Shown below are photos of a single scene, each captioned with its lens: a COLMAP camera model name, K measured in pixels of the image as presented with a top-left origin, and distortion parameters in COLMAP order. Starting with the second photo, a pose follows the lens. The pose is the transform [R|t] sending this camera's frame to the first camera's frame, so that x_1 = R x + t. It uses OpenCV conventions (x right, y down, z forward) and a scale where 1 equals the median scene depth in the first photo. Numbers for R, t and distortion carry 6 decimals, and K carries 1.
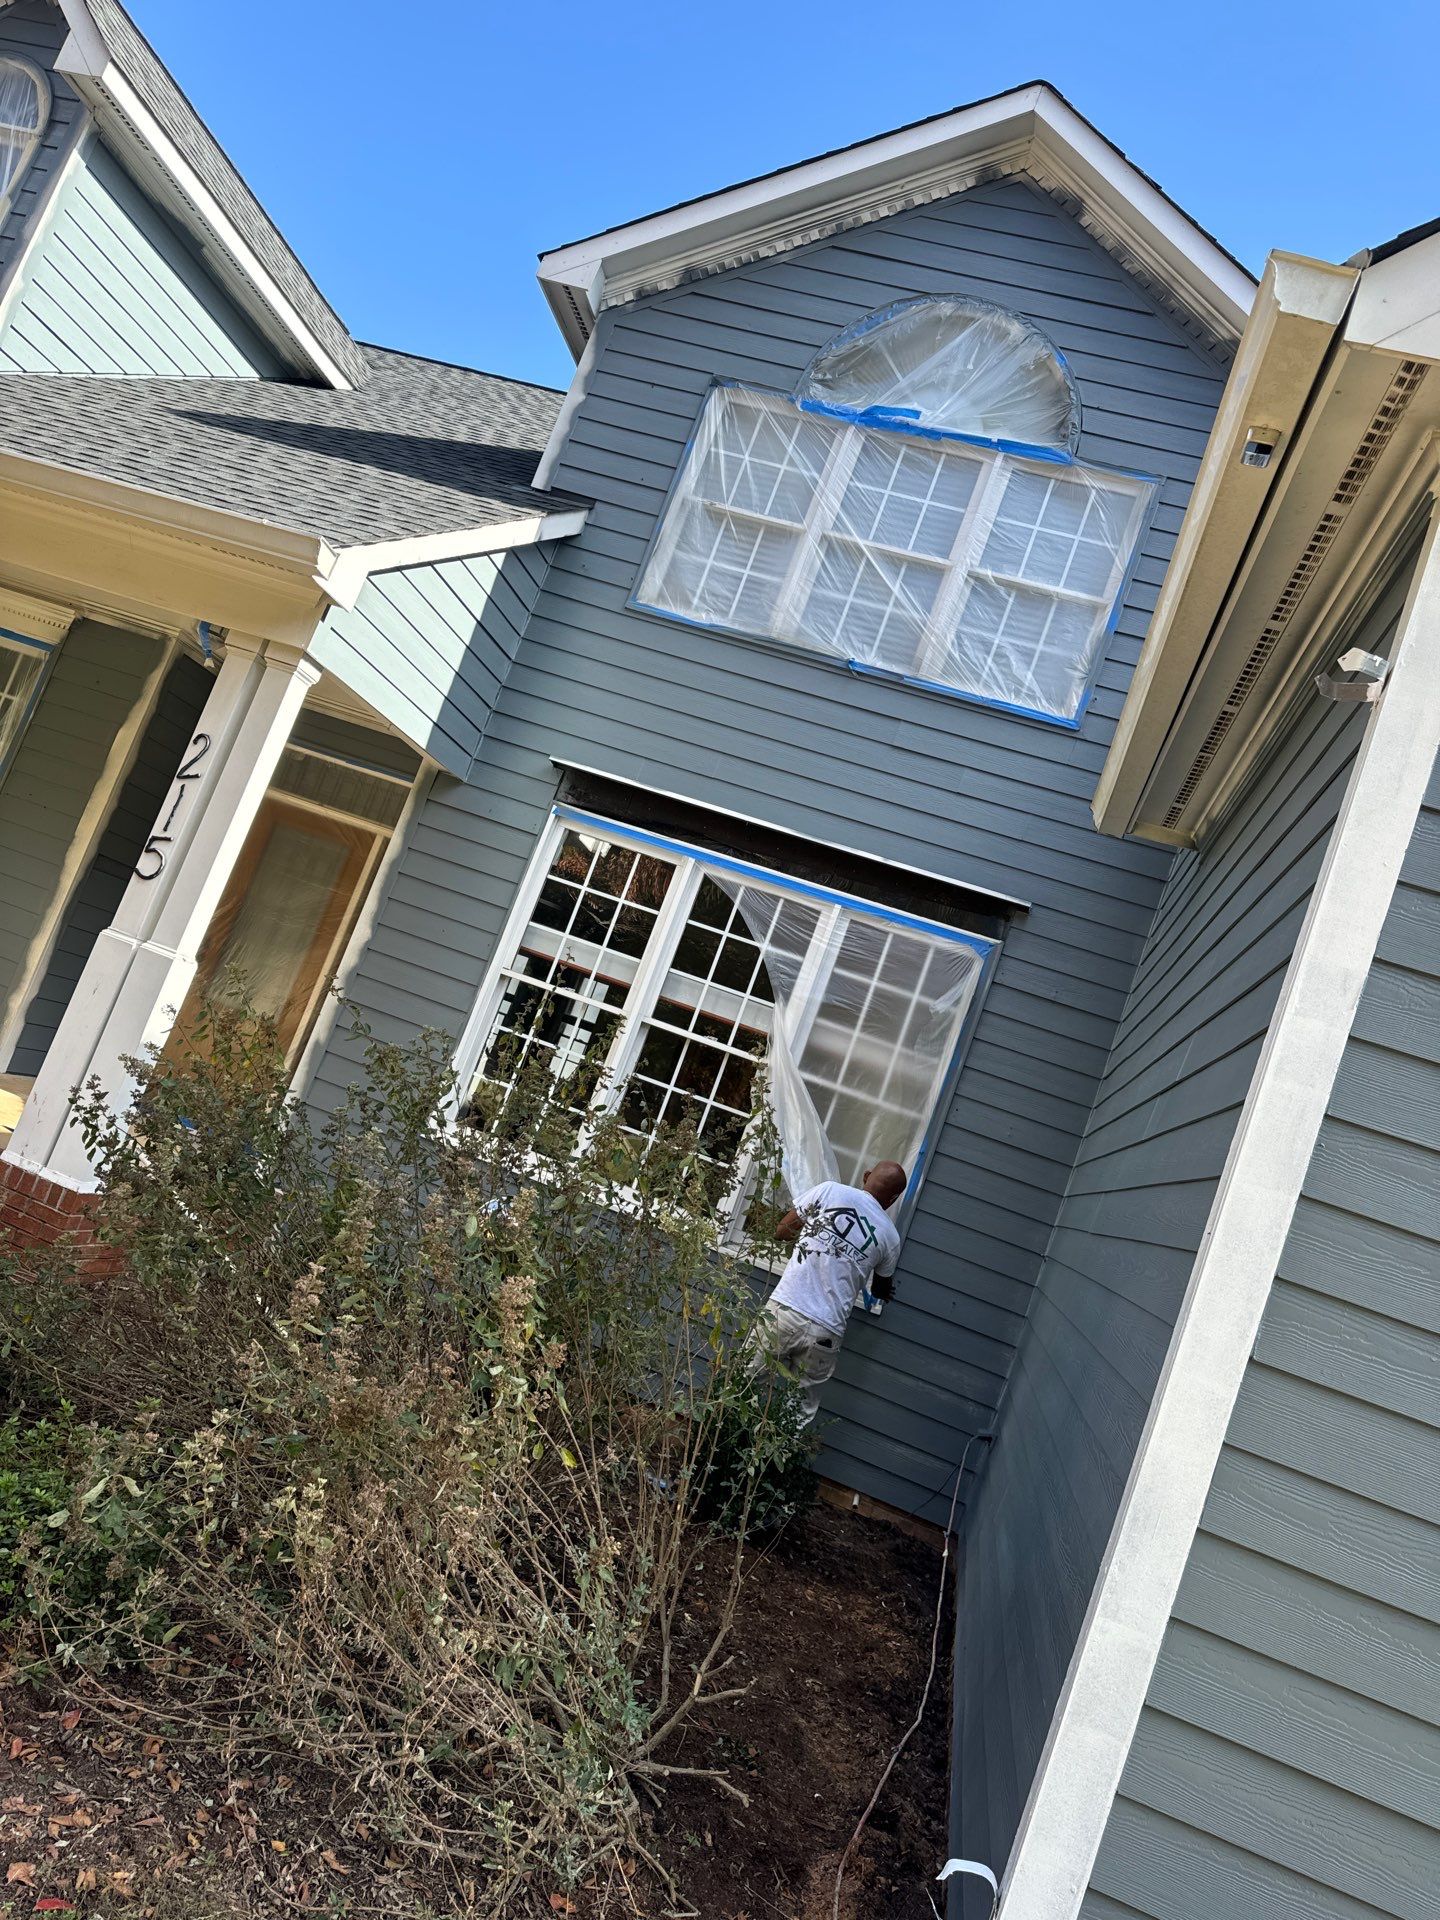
lens RADIAL K [[1334.2, 0, 722.4], [0, 1334.2, 969.2], [0, 0, 1]] dist [0.022398, -0.009489]
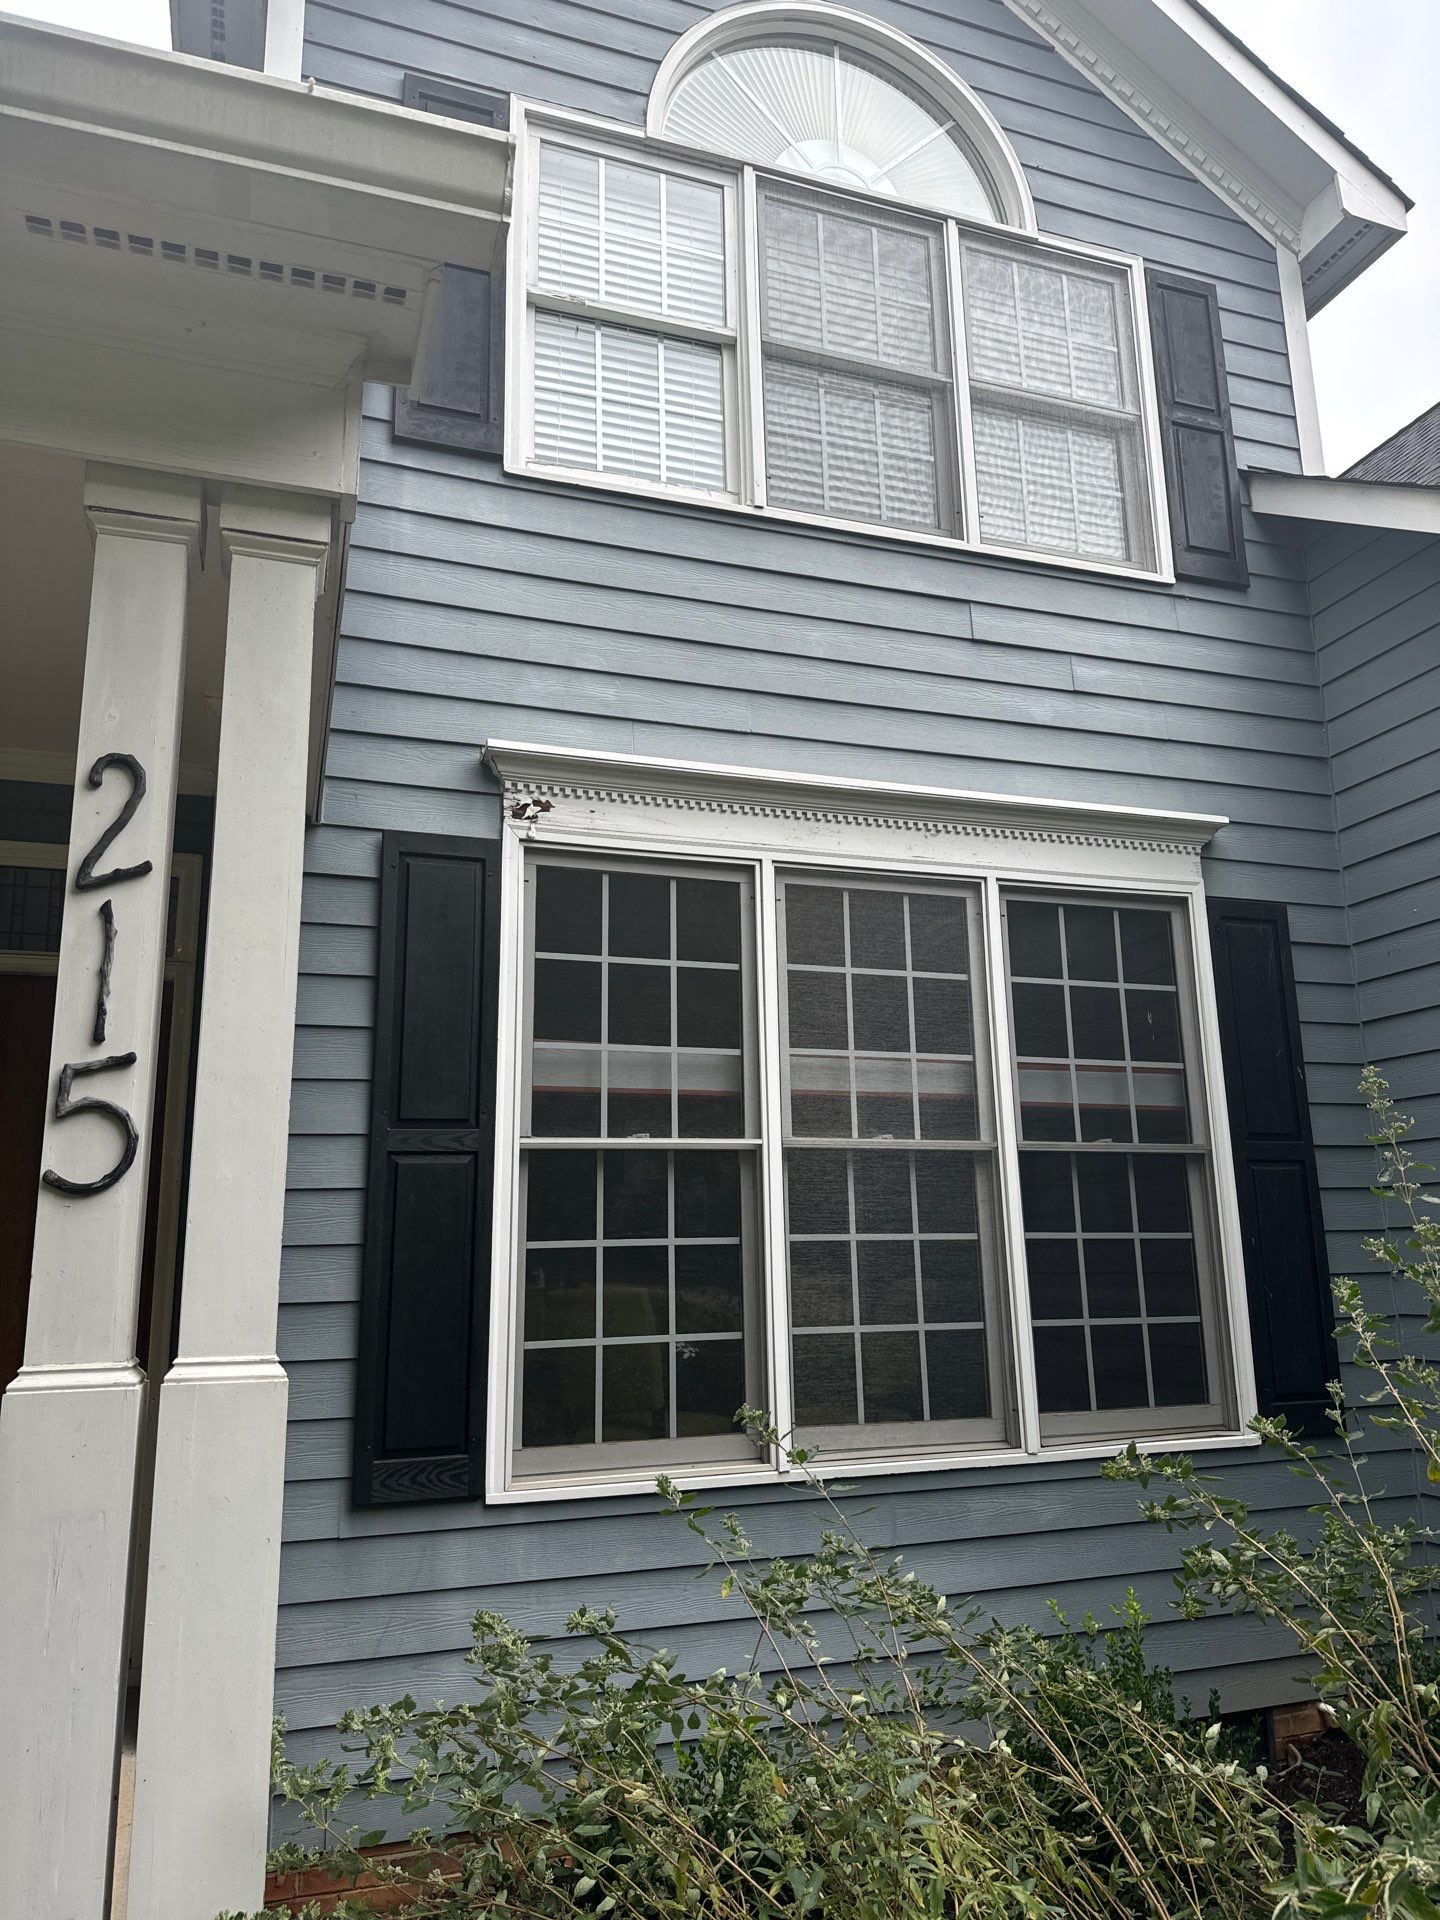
lens RADIAL K [[1344.7, 0, 729.3], [0, 1344.7, 960.0], [0, 0, 1]] dist [0.176349, -0.307036]
pose [[0.827811, -0.244635, 0.504859, -0.364080], [0.248724, 0.966678, 0.060585, -0.084003], [-0.502857, 0.075418, 0.861073, 0.484360]]
